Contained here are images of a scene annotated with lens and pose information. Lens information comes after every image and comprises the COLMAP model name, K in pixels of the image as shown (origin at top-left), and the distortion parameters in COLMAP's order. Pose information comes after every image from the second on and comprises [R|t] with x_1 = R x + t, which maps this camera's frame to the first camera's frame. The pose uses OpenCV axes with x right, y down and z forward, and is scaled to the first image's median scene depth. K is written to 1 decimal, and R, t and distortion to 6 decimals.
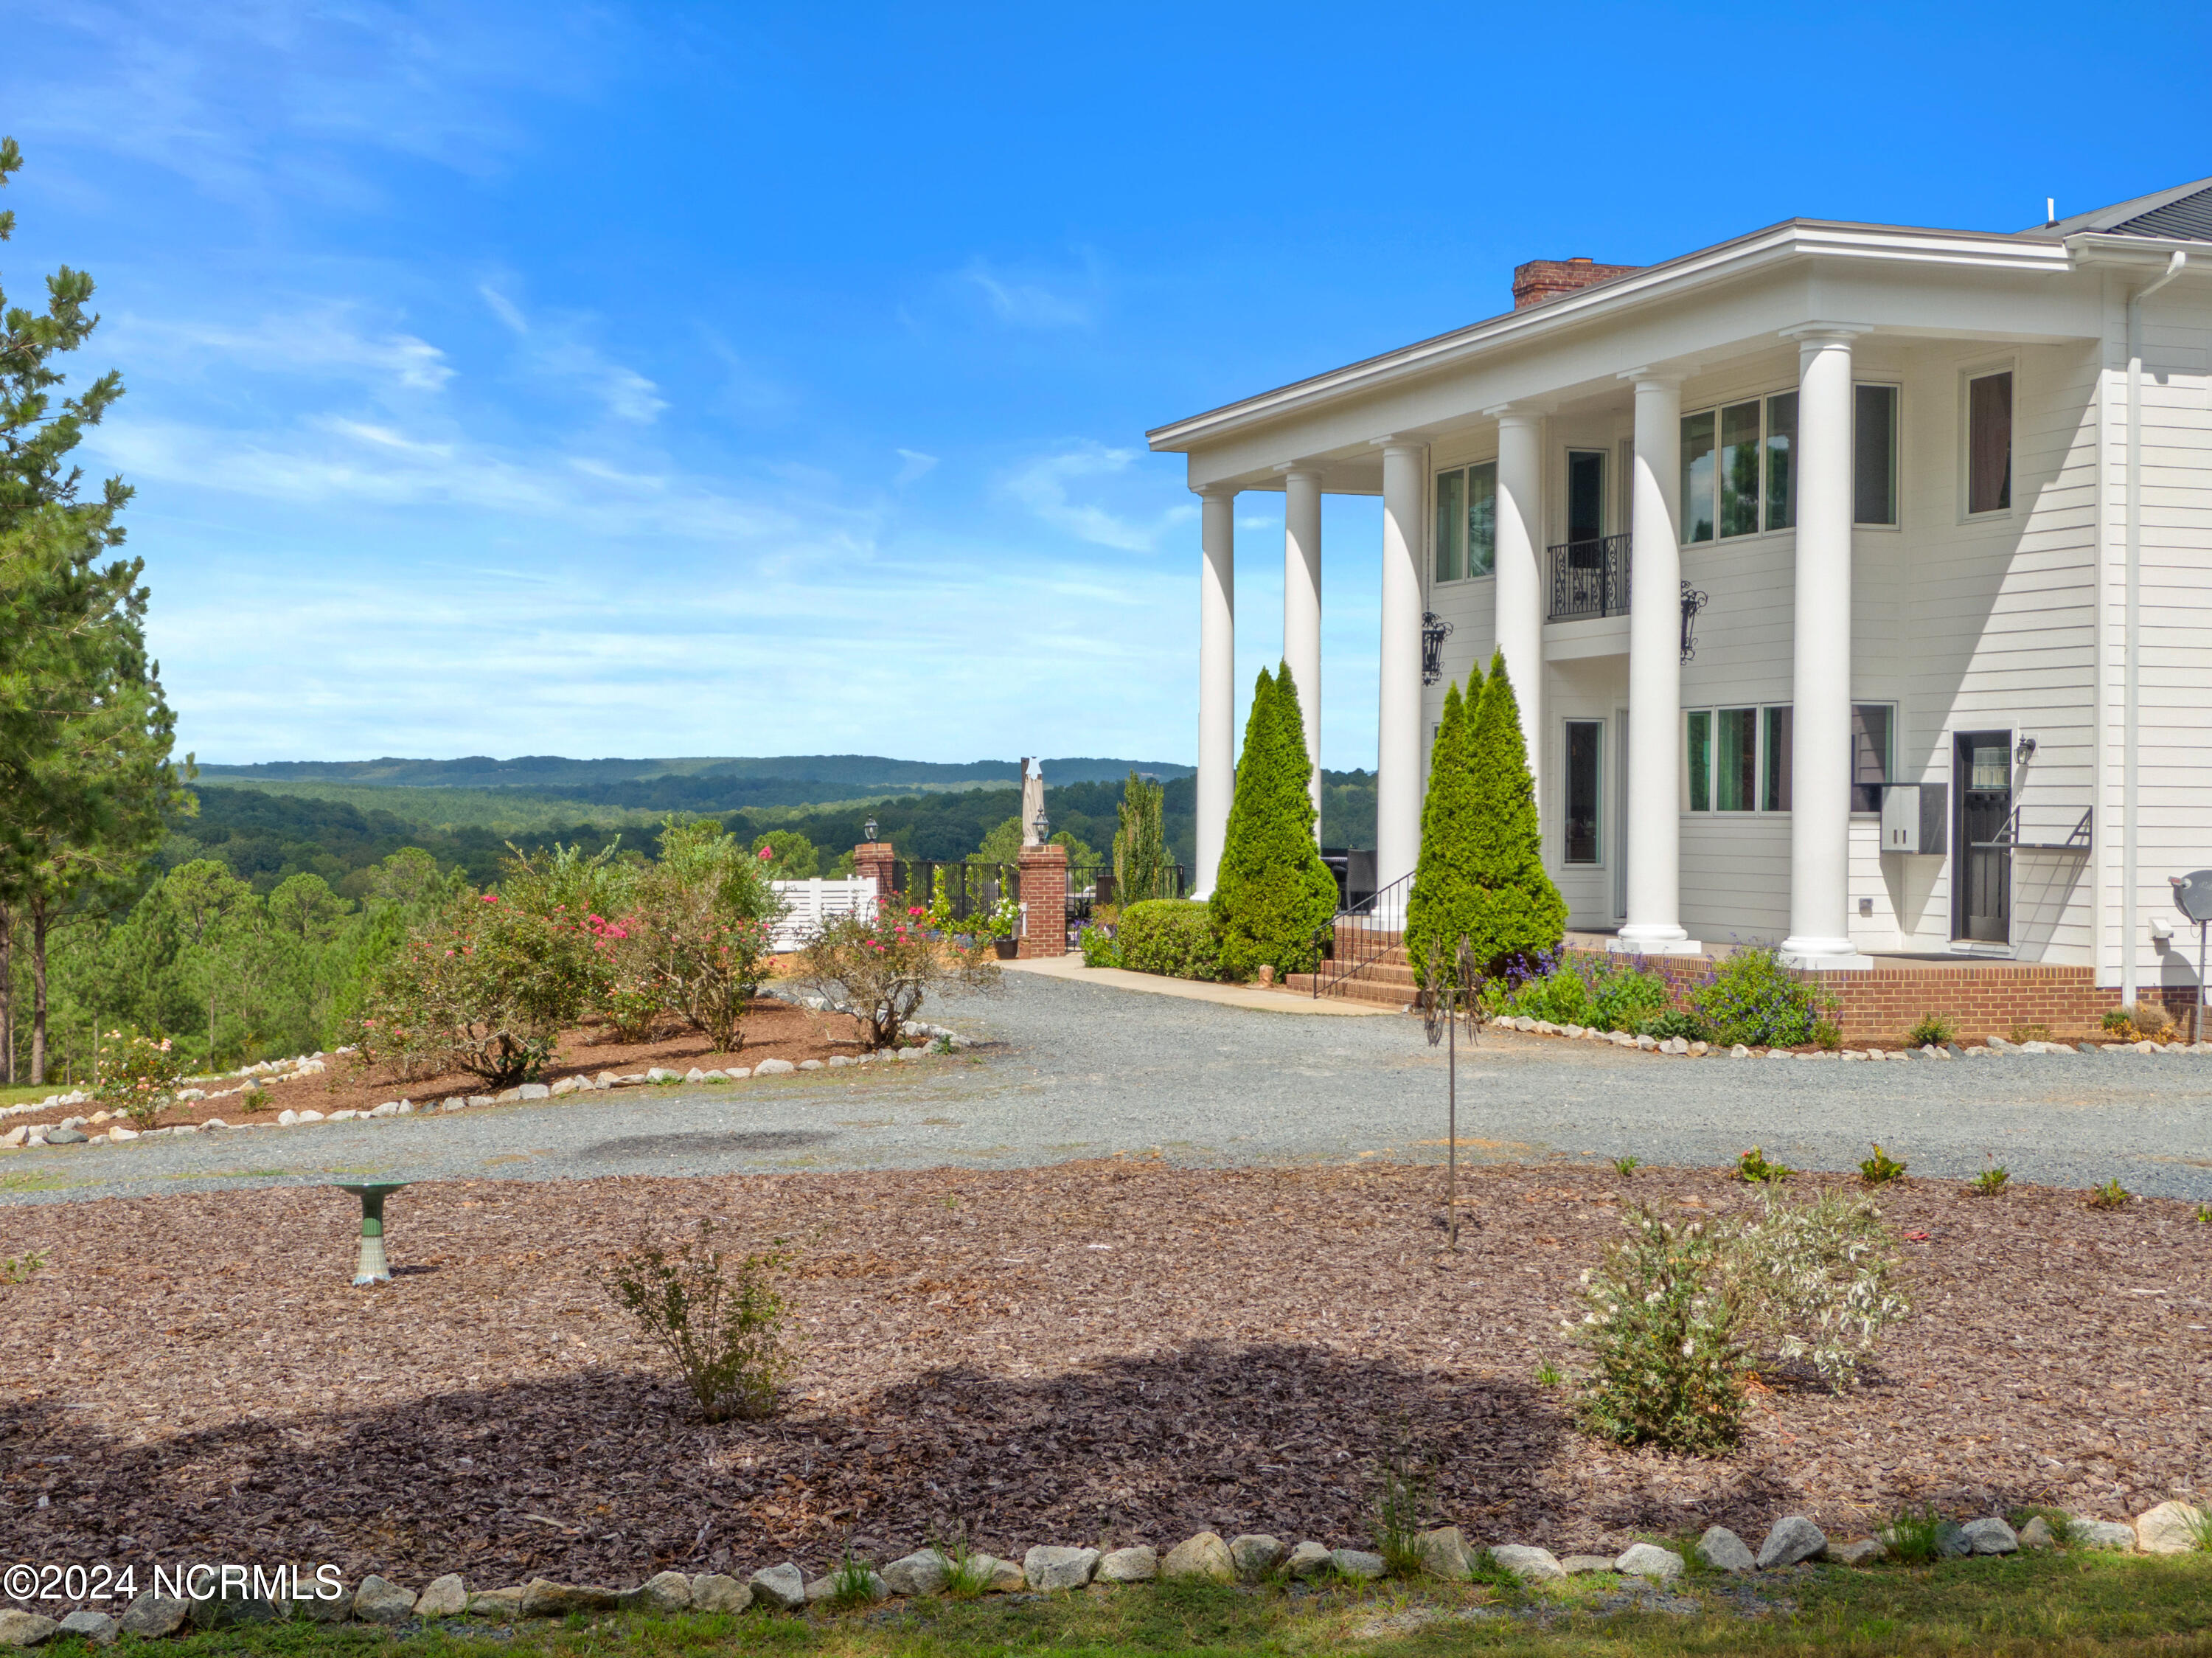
lens RADIAL K [[3209.9, 0, 1097.8], [0, 3209.9, 826.3], [0, 0, 1]] dist [0.020959, 0.000000]
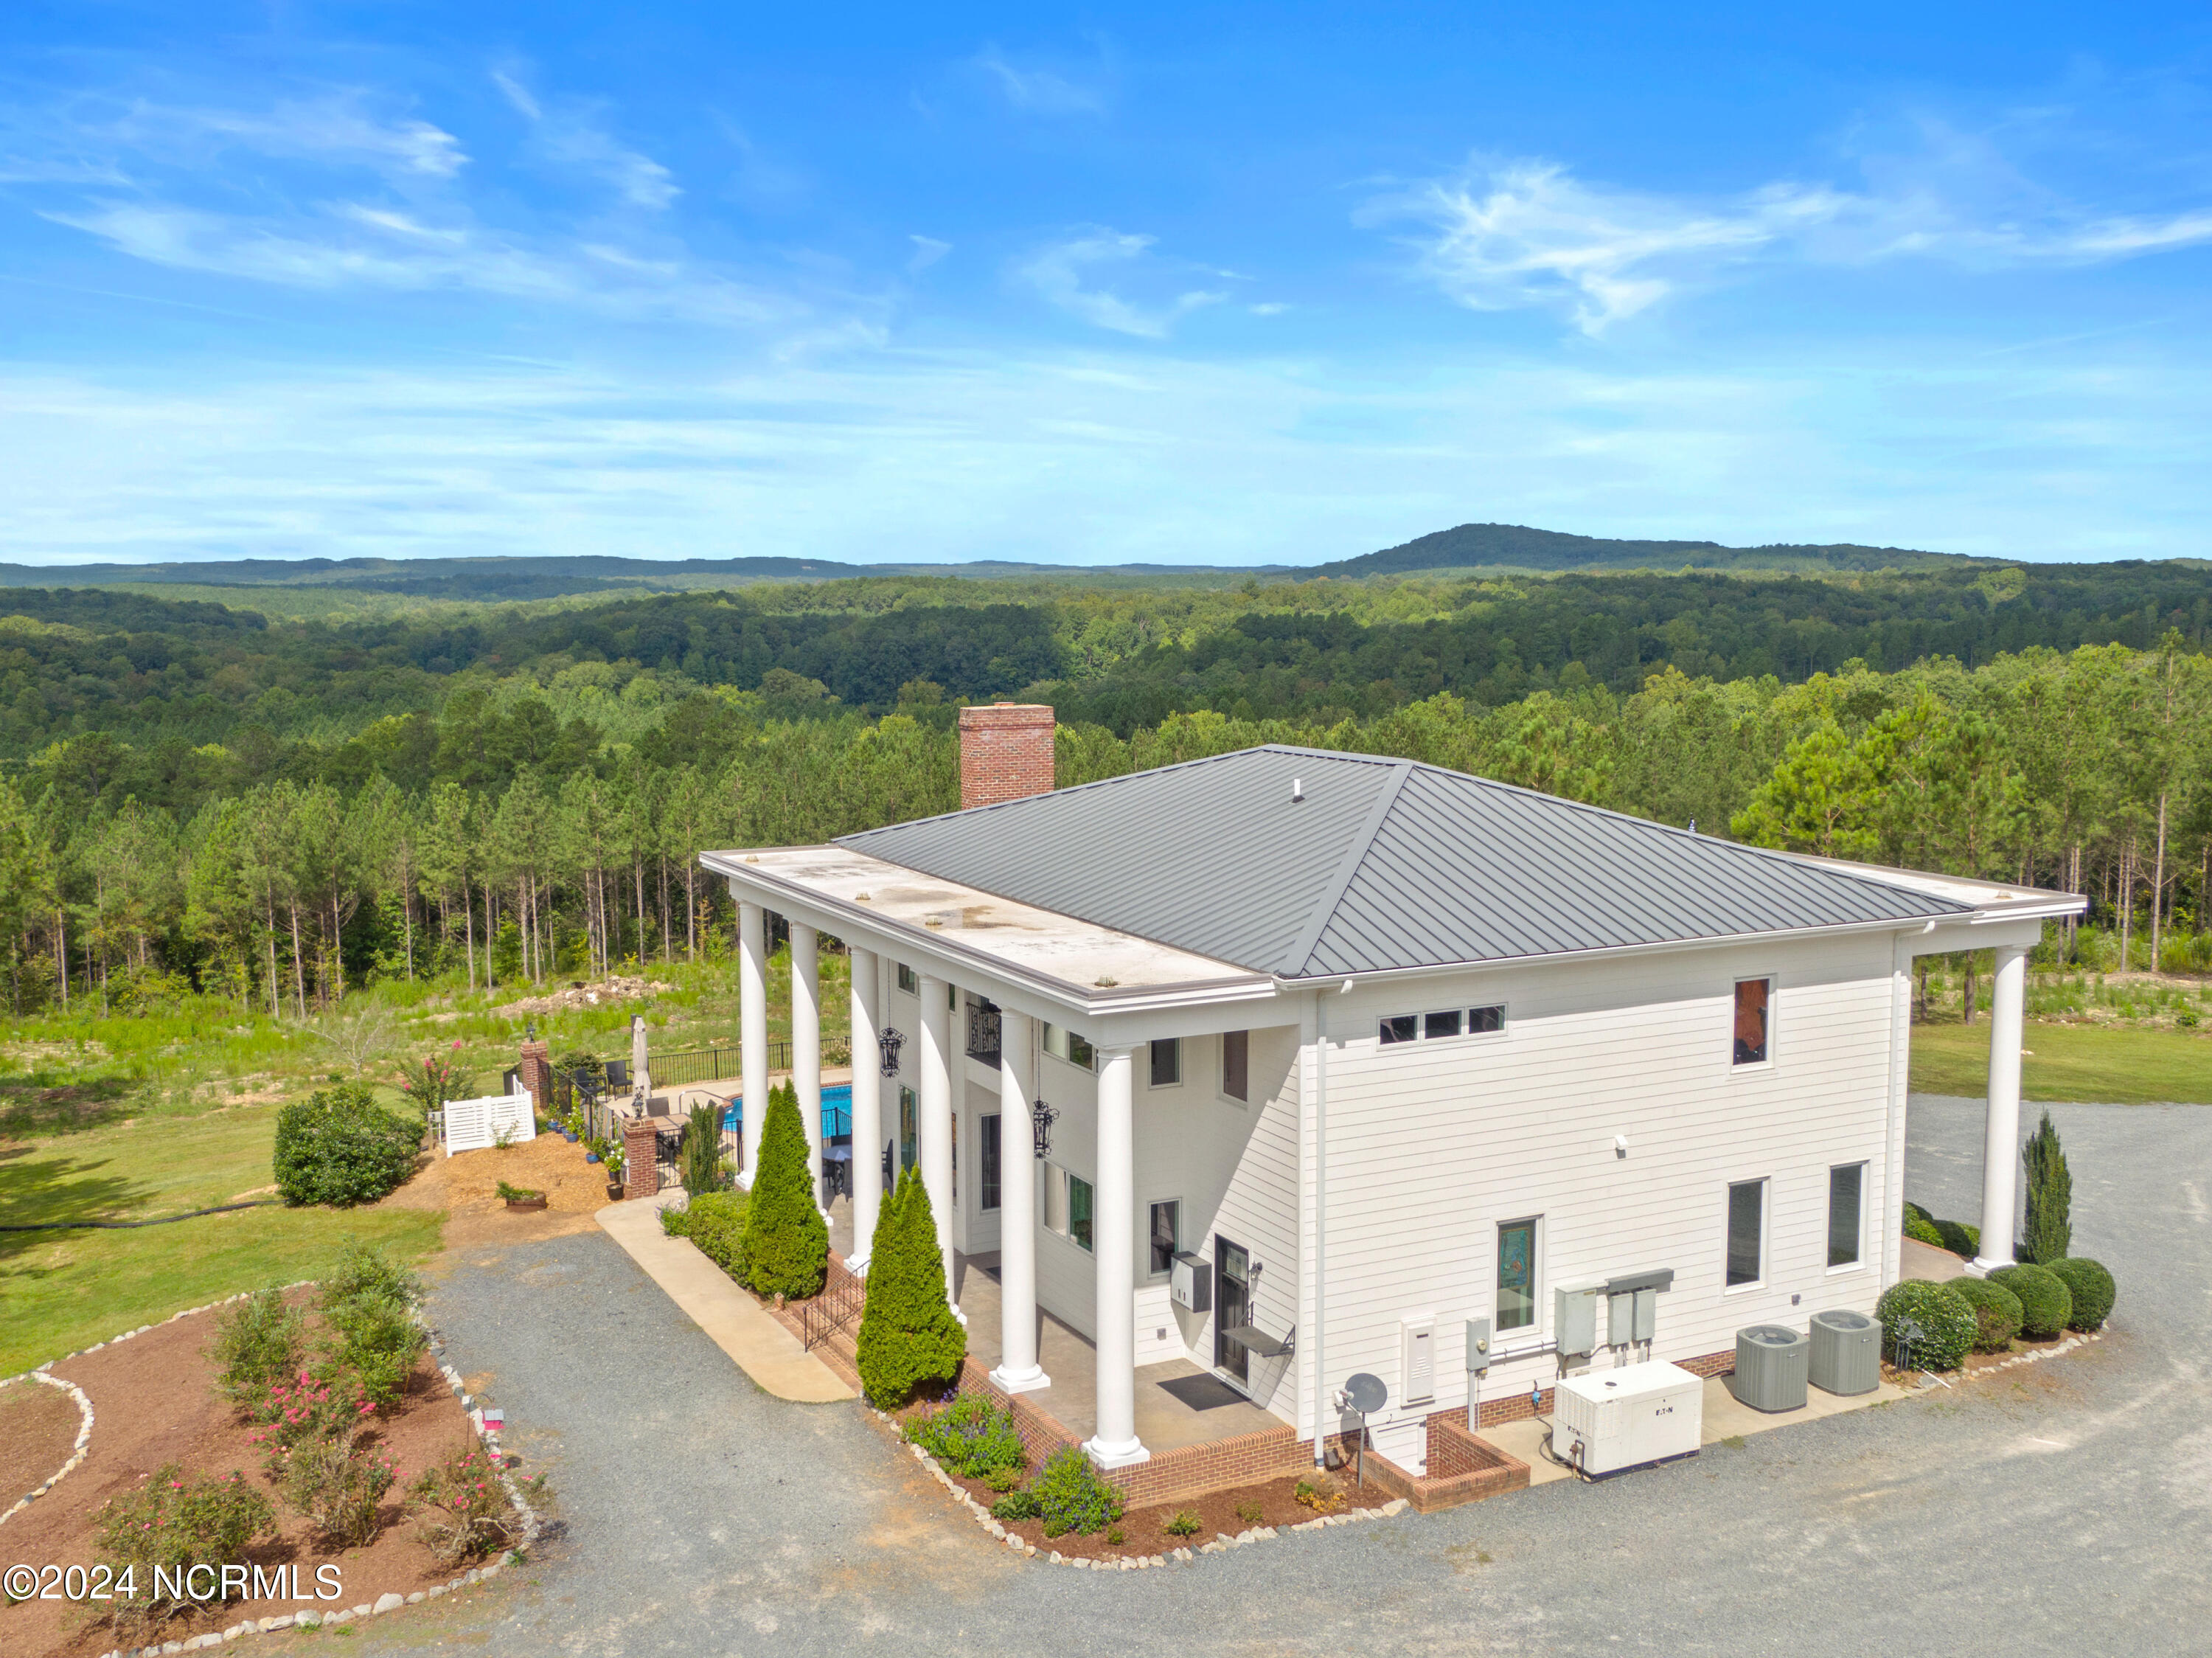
lens RADIAL K [[2203.8, 0, 1119.0], [0, 2203.8, 832.1], [0, 0, 1]] dist [0.009150, 0.000000]
pose [[0.988098, -0.024281, 0.151894, 0.070905], [0.007982, 0.994226, 0.107006, -0.331661], [-0.153615, -0.104521, 0.982587, 0.014364]]
